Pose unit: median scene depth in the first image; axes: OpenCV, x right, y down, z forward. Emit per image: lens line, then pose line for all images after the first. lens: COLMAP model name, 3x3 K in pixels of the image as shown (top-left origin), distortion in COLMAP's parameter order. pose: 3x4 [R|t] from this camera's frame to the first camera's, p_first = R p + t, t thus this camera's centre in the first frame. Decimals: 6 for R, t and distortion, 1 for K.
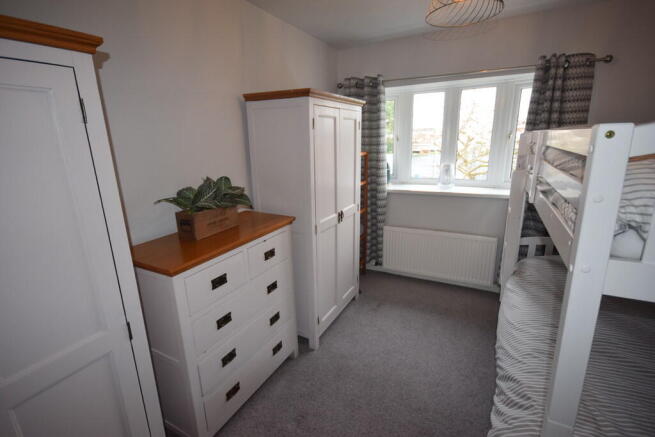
lens RADIAL K [[306.1, 0, 327.4], [0, 306.1, 216.3], [0, 0, 1]] dist [-0.001258, 0.000005]
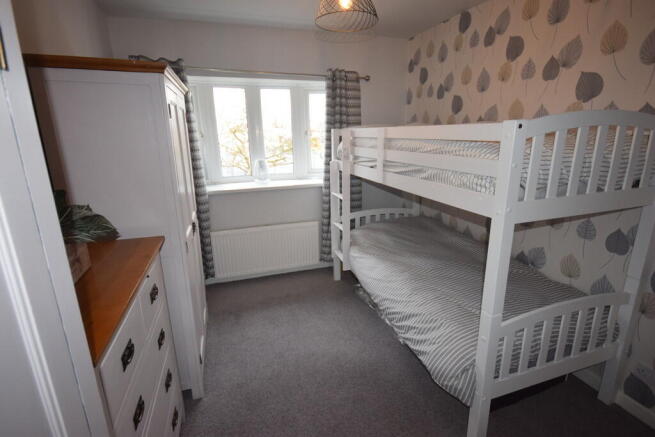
lens RADIAL K [[314.5, 0, 329.0], [0, 314.5, 215.9], [0, 0, 1]] dist [0.013340, 0.000442]
pose [[0.690287, -0.170711, 0.703109, -0.278972], [0.173903, 0.982426, 0.067796, -0.023903], [-0.702326, 0.075474, 0.707843, 0.135134]]
